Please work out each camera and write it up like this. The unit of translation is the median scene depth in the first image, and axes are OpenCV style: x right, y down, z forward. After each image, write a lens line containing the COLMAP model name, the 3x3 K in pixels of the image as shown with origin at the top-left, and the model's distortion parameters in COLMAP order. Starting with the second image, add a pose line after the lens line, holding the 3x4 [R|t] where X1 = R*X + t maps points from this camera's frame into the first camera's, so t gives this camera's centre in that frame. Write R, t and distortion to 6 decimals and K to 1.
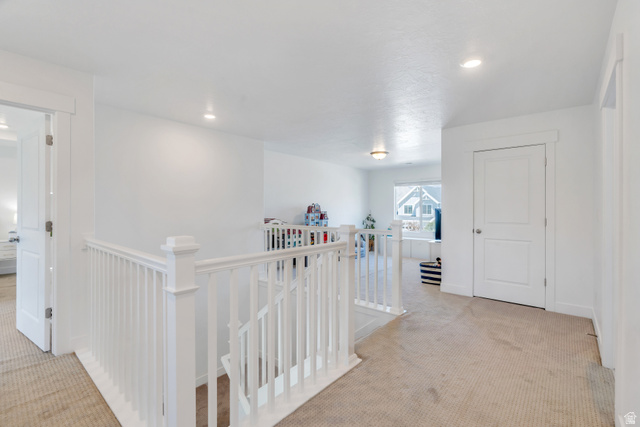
lens RADIAL K [[285.7, 0, 318.9], [0, 285.7, 213.2], [0, 0, 1]] dist [-0.009138, 0.000166]
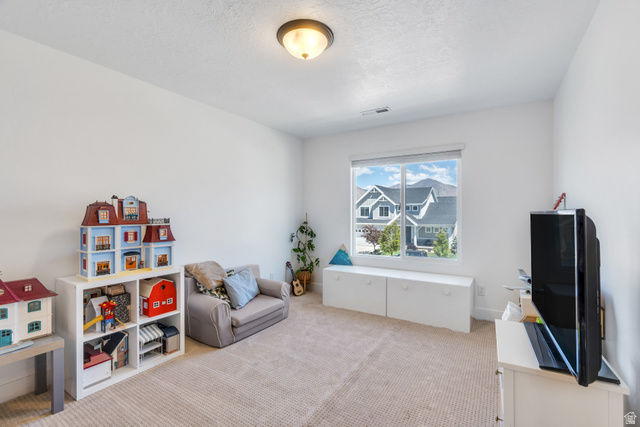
lens RADIAL K [[285.7, 0, 320.0], [0, 285.7, 215.4], [0, 0, 1]] dist [-0.009138, 0.000166]
pose [[0.988280, -0.005675, 0.152547, 0.126849], [0.005718, 0.999984, 0.000159, -0.007304], [-0.152545, 0.000715, 0.988296, 0.484635]]
